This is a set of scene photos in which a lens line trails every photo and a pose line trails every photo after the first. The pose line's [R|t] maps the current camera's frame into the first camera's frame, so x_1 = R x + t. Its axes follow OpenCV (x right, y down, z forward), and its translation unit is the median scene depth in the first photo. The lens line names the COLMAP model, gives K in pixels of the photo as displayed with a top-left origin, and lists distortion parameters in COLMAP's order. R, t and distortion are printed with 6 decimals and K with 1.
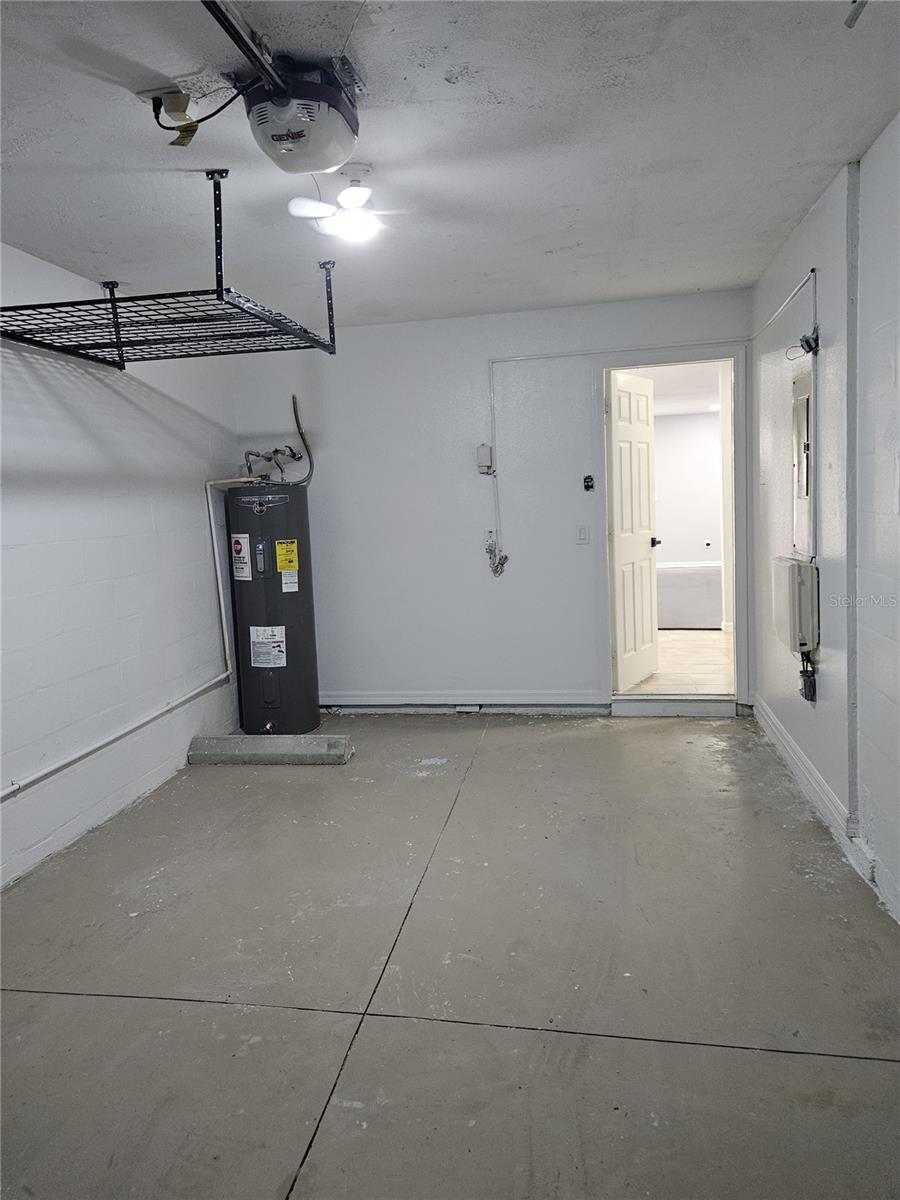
lens RADIAL K [[803.7, 0, 450.0], [0, 803.7, 600.0], [0, 0, 1]] dist [0.064454, -0.046100]
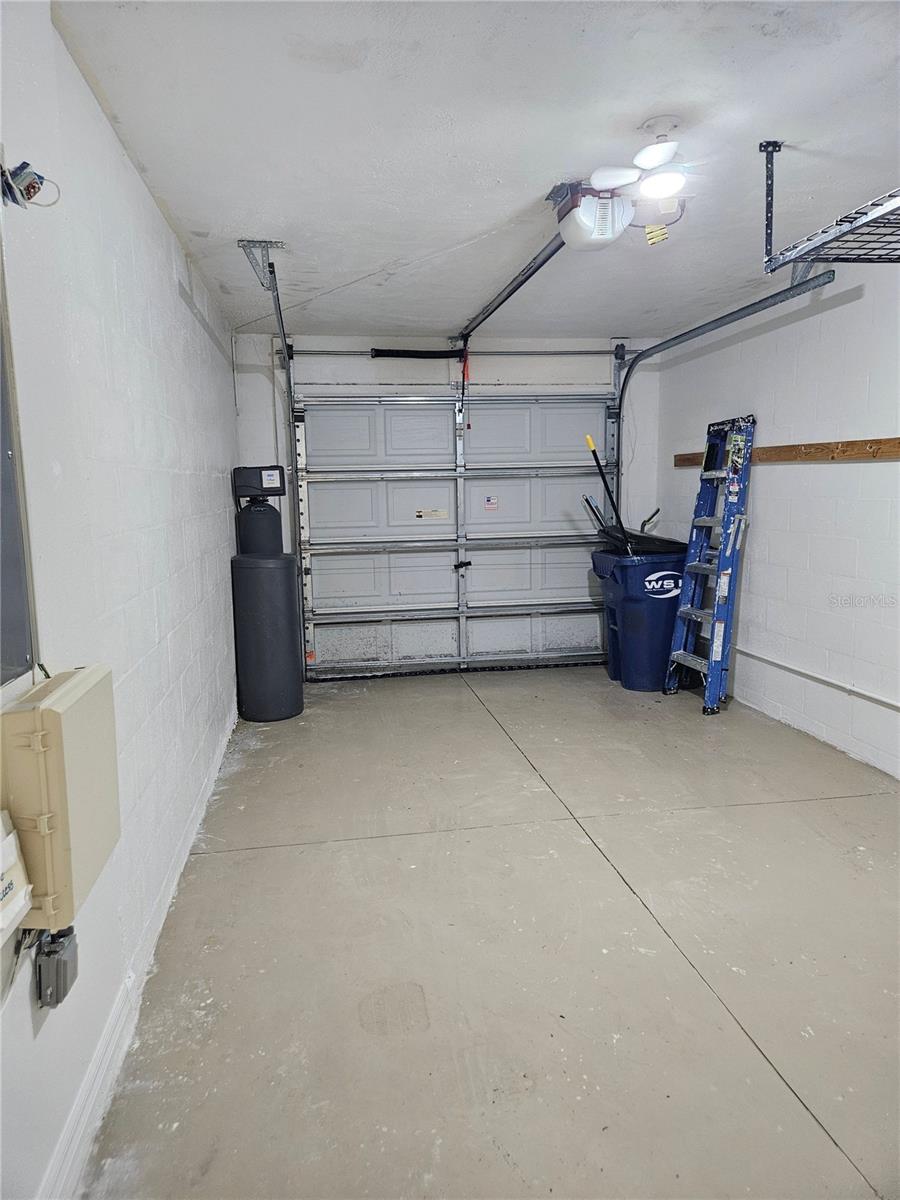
lens RADIAL K [[803.7, 0, 450.0], [0, 803.7, 600.0], [0, 0, 1]] dist [0.064454, -0.046100]
pose [[-0.940102, 0.118121, -0.319776, 0.484261], [0.028088, 0.961699, 0.272664, -0.269063], [0.339735, 0.247350, -0.907413, 1.924780]]
